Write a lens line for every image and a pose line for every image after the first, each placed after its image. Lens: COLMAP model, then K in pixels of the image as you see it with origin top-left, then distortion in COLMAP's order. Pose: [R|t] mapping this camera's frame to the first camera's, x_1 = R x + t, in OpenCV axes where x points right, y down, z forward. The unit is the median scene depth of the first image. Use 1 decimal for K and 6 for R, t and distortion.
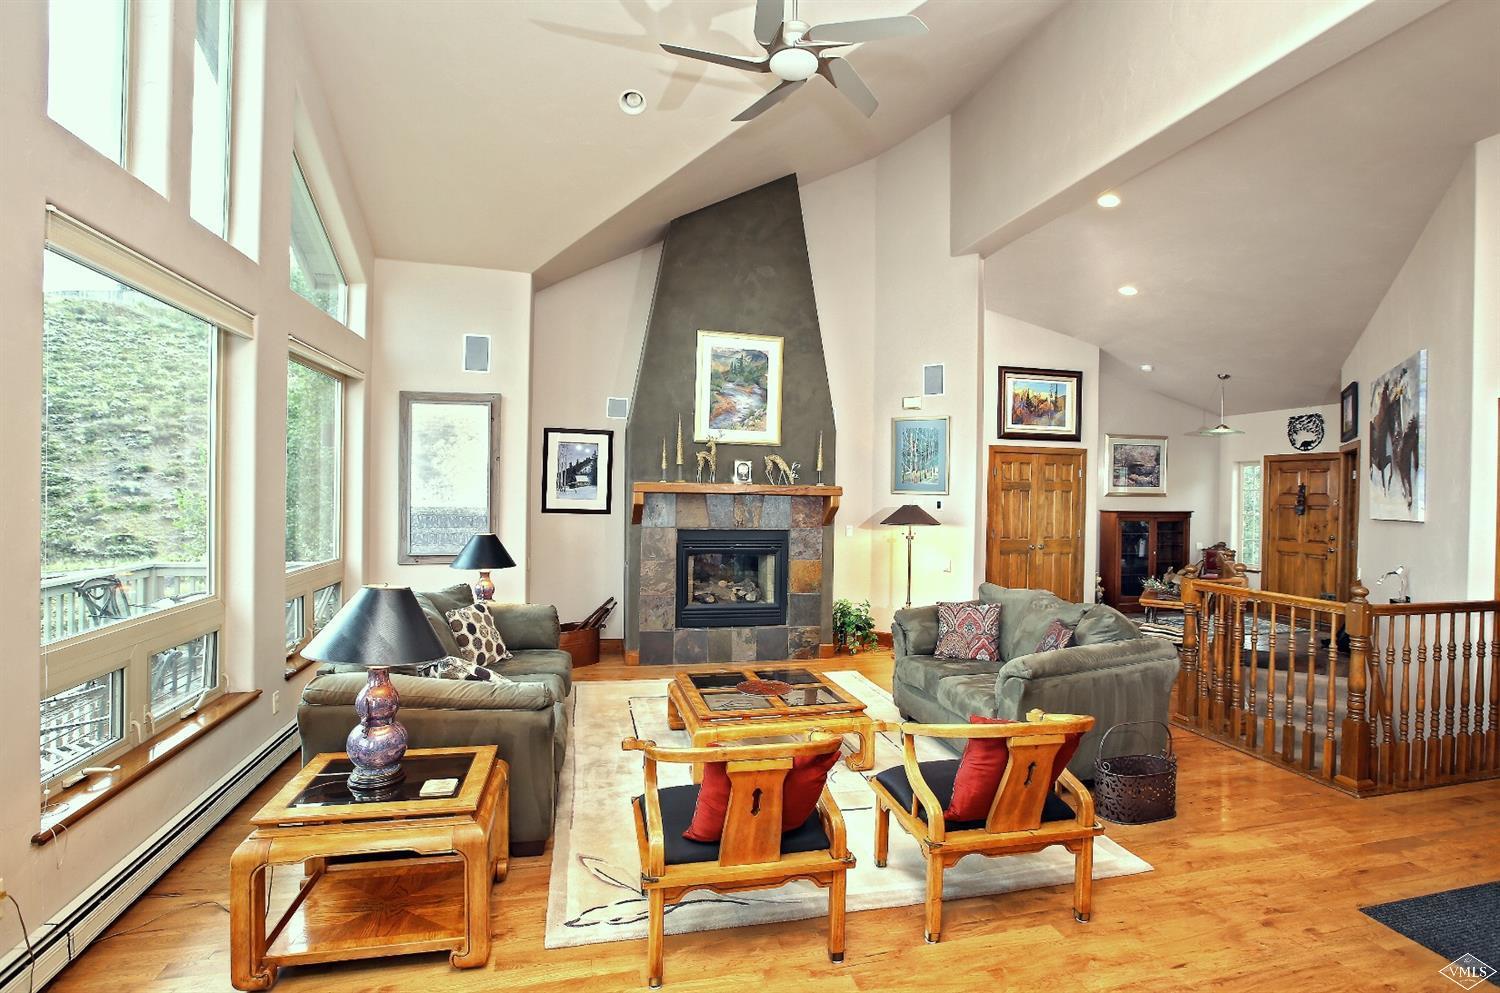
lens RADIAL K [[727.7, 0, 751.2], [0, 727.7, 491.1], [0, 0, 1]] dist [-0.058981, 0.033487]
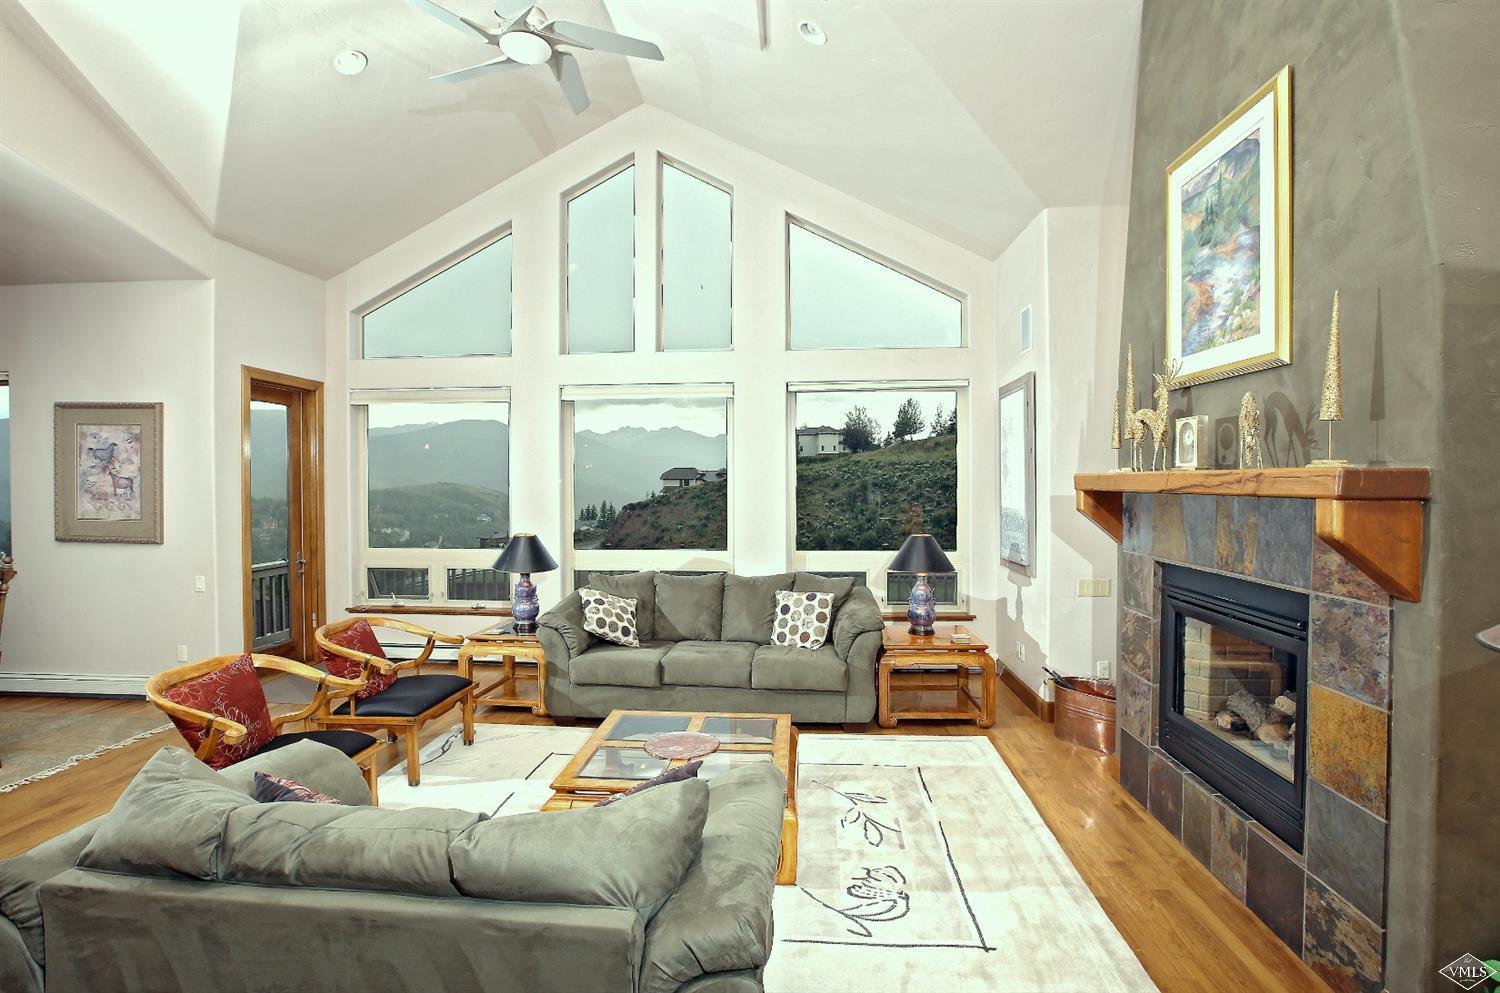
lens RADIAL K [[727.7, 0, 751.2], [0, 727.7, 491.1], [0, 0, 1]] dist [-0.058981, 0.033487]
pose [[-0.325571, -0.003002, -0.945513, 0.479759], [-0.000110, 0.999995, -0.003137, 0.003943], [0.945517, -0.000917, -0.325570, 0.879101]]
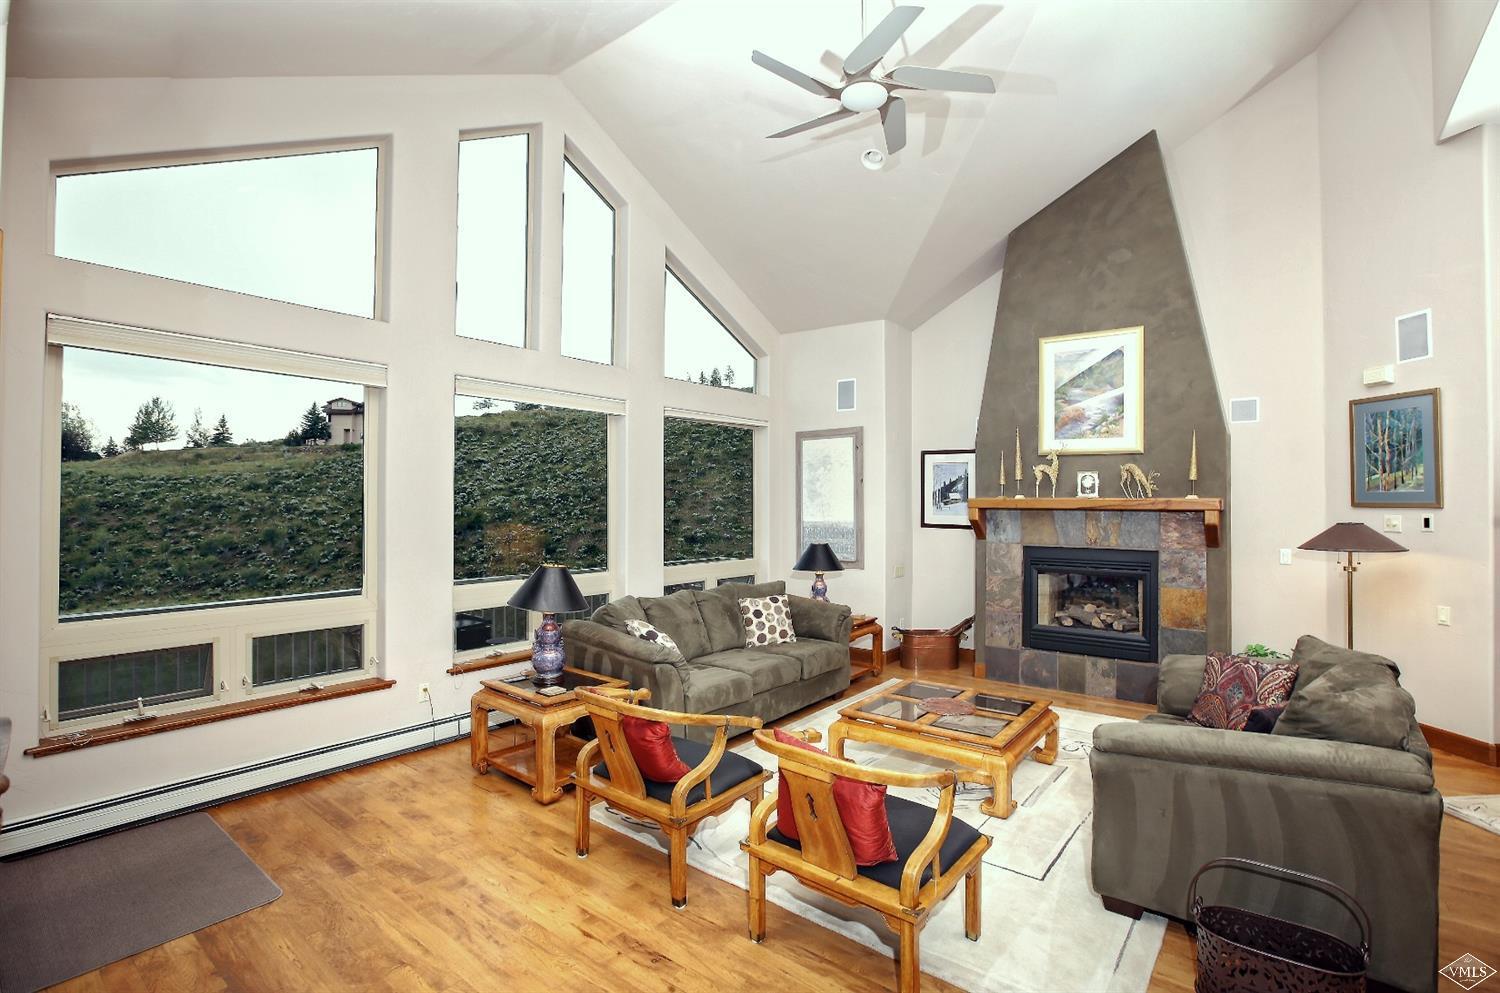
lens RADIAL K [[695.7, 0, 760.2], [0, 695.7, 492.5], [0, 0, 1]] dist [-0.031584, 0.000413]
pose [[0.623478, -0.025739, -0.781417, 0.400856], [0.008160, 0.999618, -0.026415, 0.002791], [0.781798, 0.010093, 0.623449, 0.143289]]
